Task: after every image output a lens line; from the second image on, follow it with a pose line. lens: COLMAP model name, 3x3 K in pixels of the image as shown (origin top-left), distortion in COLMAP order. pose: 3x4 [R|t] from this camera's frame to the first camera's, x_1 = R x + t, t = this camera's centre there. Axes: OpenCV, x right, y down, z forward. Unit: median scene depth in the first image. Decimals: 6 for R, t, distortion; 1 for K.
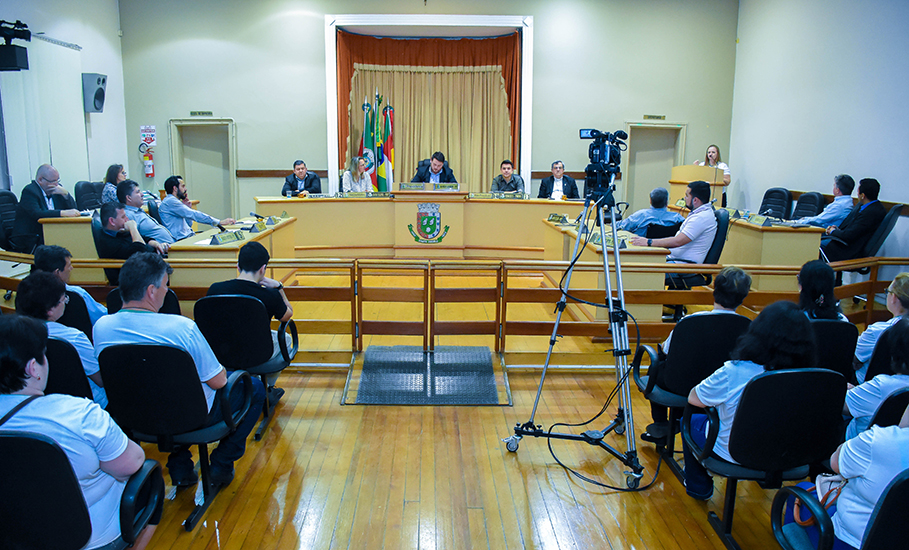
lens RADIAL K [[742.7, 0, 447.4], [0, 742.7, 305.4], [0, 0, 1]] dist [-0.122203, 0.038363]
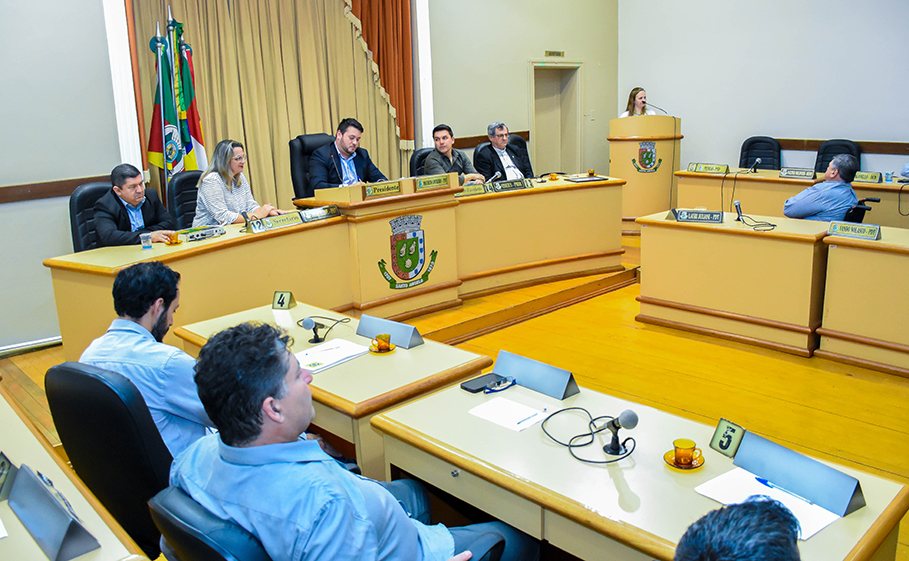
lens RADIAL K [[772.1, 0, 454.2], [0, 772.1, 260.4], [0, 0, 1]] dist [-0.098985, 0.015781]
pose [[0.744793, -0.180782, 0.642340, -0.334029], [0.178619, 0.981487, 0.069124, -0.124915], [-0.642945, 0.063251, 0.763296, 0.489427]]
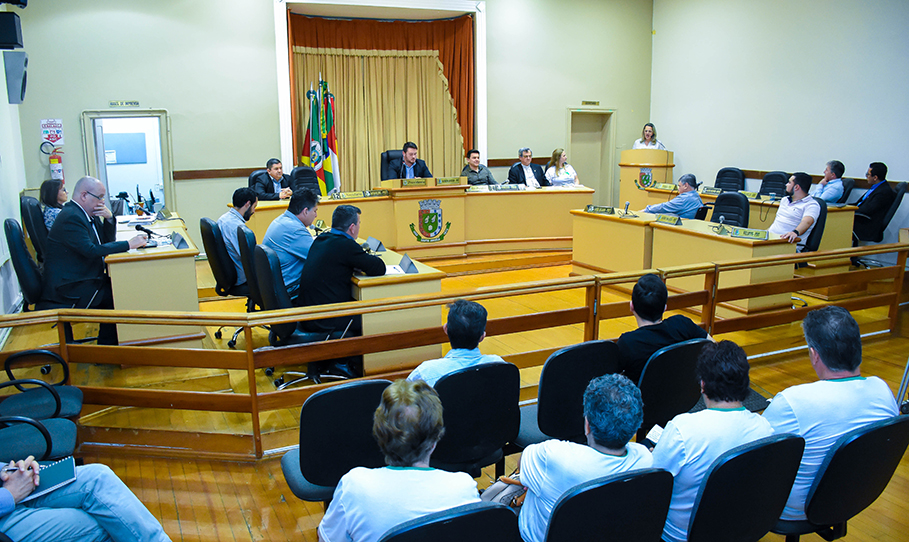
lens RADIAL K [[736.3, 0, 457.9], [0, 736.3, 273.6], [0, 0, 1]] dist [-0.108268, 0.016235]
pose [[0.910094, -0.098193, 0.402600, -0.337651], [0.100406, 0.994823, 0.015663, -0.050411], [-0.402053, 0.026168, 0.915242, 0.126702]]
